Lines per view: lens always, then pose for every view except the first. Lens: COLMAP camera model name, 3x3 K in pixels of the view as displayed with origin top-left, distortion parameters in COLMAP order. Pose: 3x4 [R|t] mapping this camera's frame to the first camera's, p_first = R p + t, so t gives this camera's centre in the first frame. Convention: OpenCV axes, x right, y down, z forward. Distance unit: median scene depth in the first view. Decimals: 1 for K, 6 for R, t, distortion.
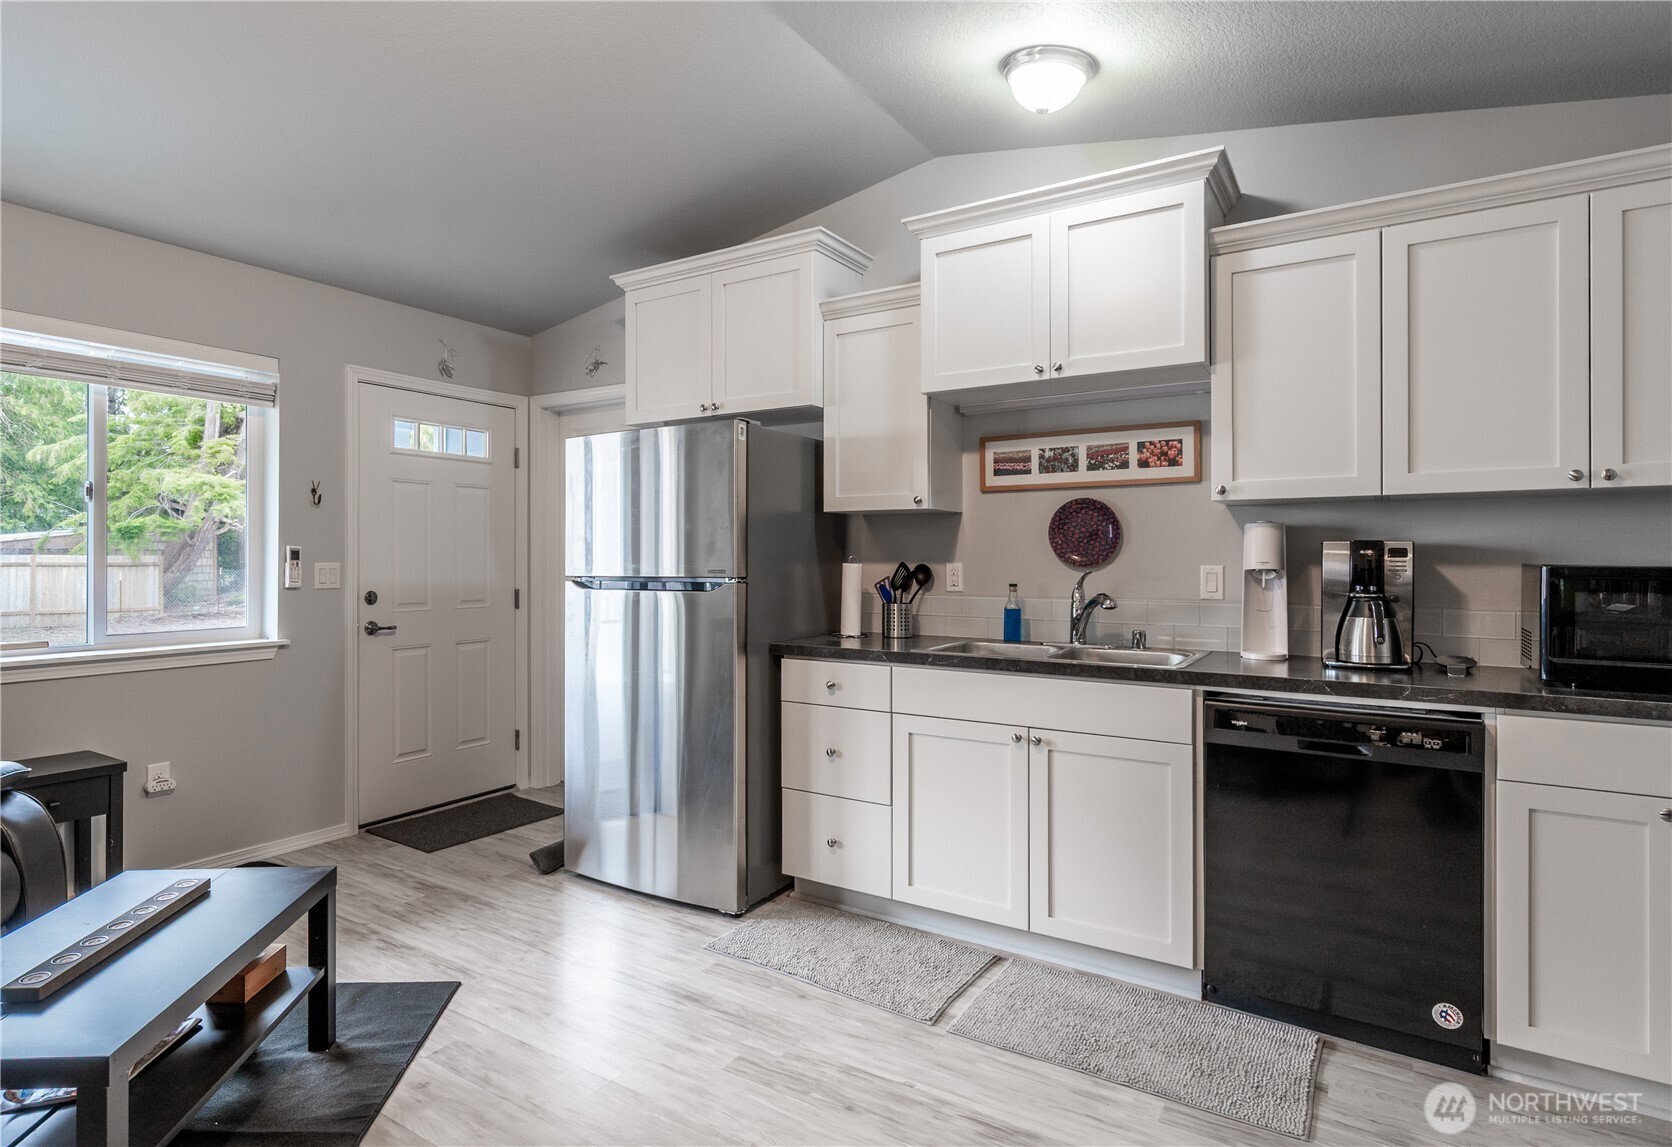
lens RADIAL K [[908.8, 0, 778.7], [0, 908.8, 551.1], [0, 0, 1]] dist [-0.001540, -0.000230]
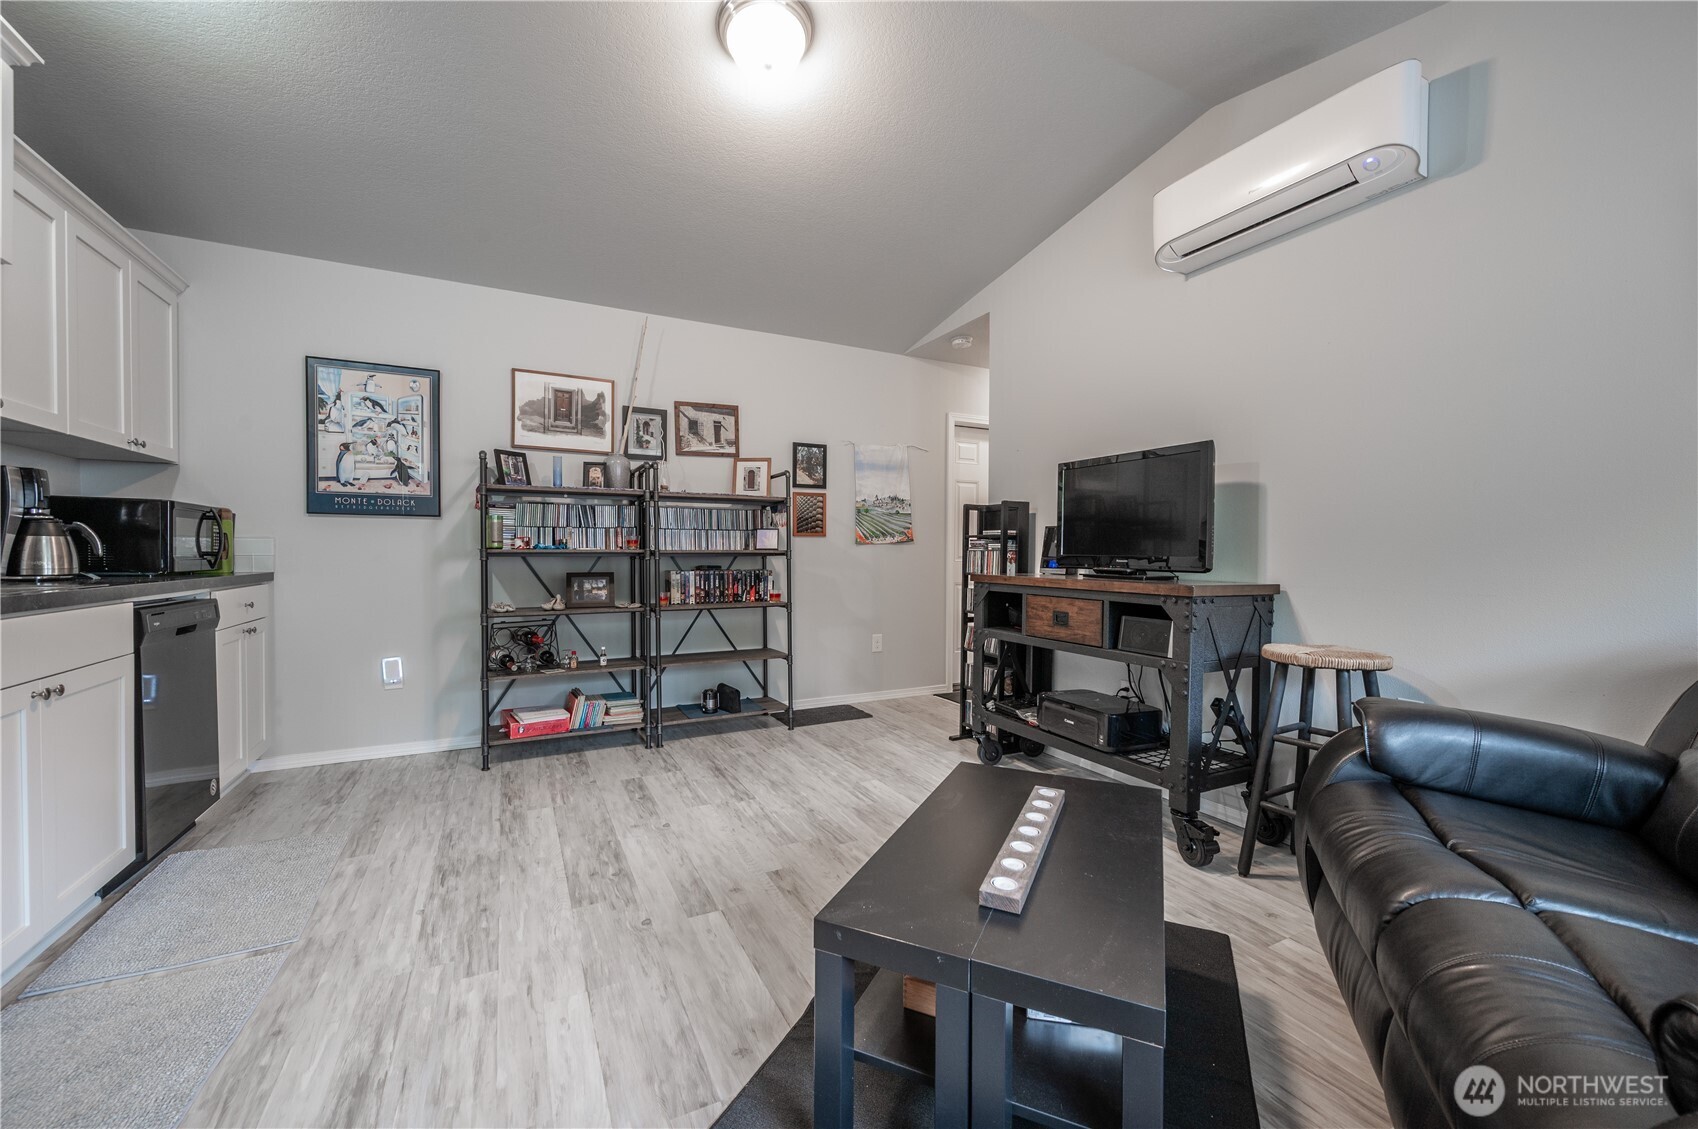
lens RADIAL K [[680.6, 0, 849.0], [0, 680.6, 564.5], [0, 0, 1]] dist [-0.000220, 0.000046]
pose [[-0.869924, -0.017185, 0.492886, -0.577462], [-0.008530, 0.999768, 0.019802, 0.073896], [-0.493111, 0.013021, -0.869869, 1.094433]]
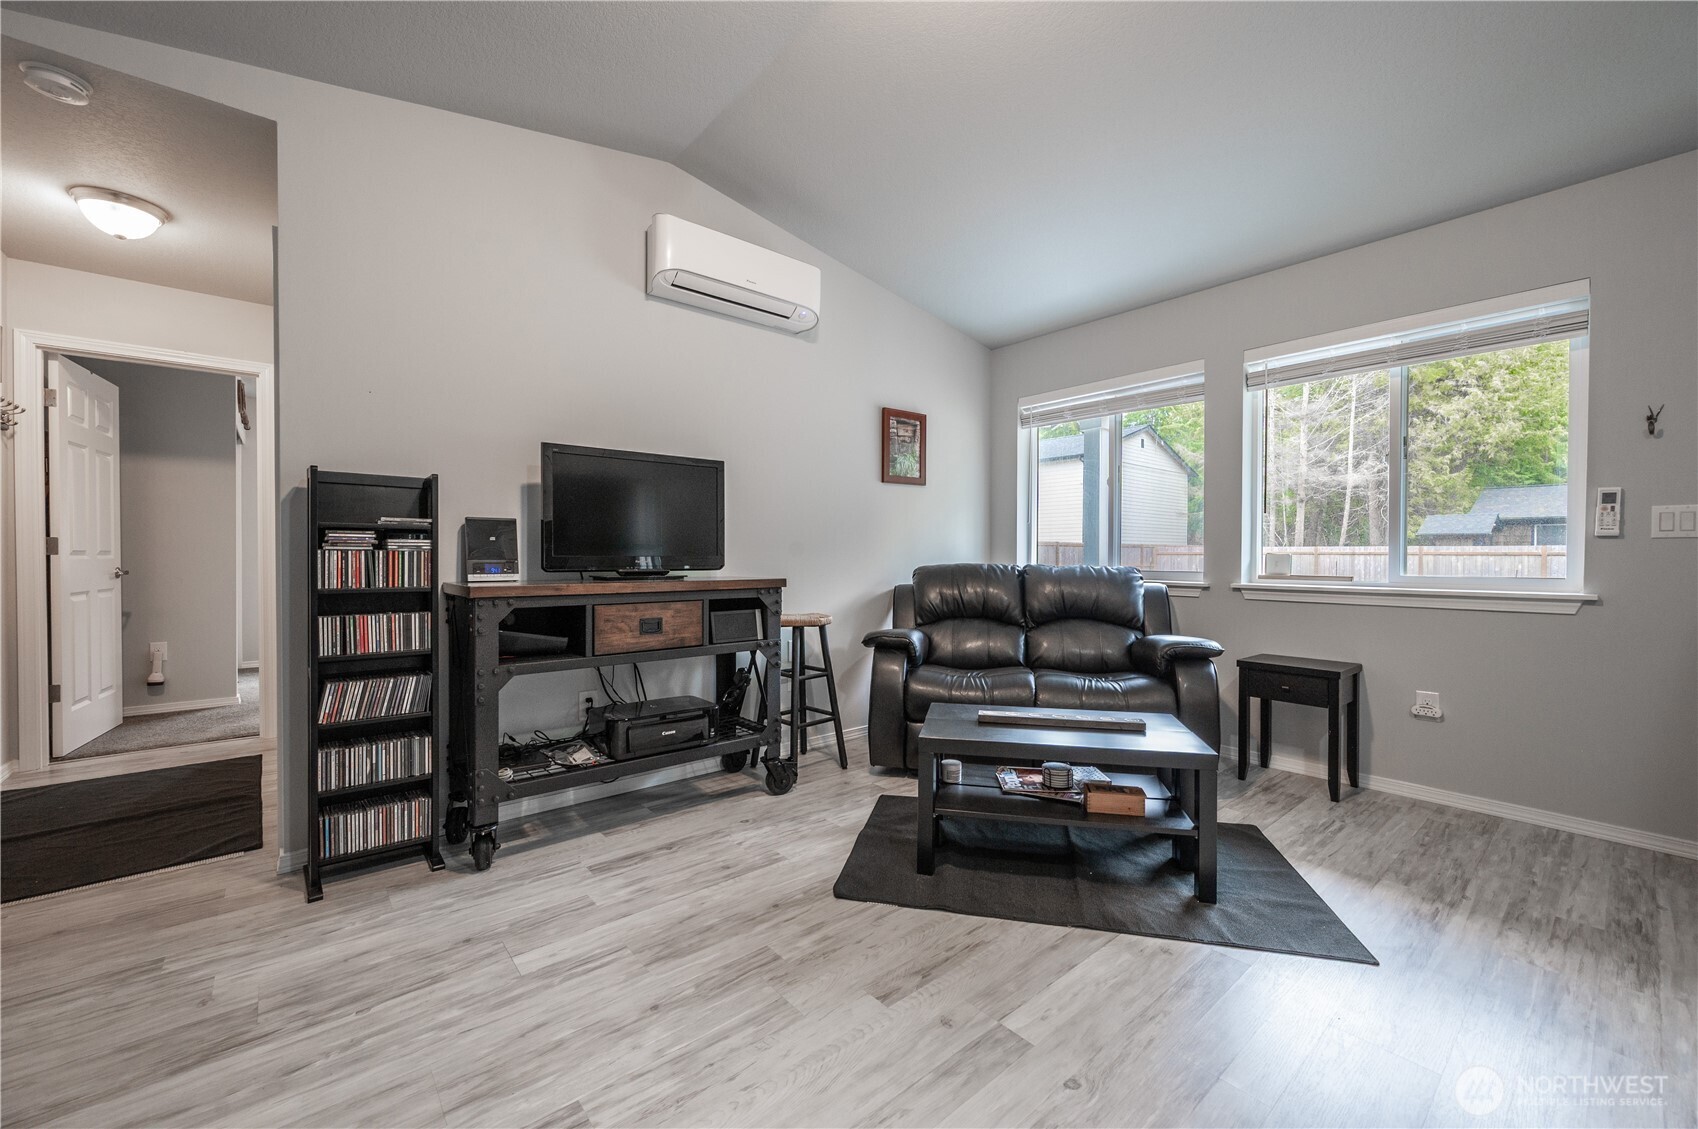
lens RADIAL K [[680.6, 0, 849.0], [0, 680.6, 564.5], [0, 0, 1]] dist [-0.000220, 0.000046]
pose [[-0.269489, 0.012077, -0.962928, 0.363005], [-0.000648, 0.999919, 0.012722, 0.076405], [0.963003, 0.004052, -0.269460, 0.614543]]
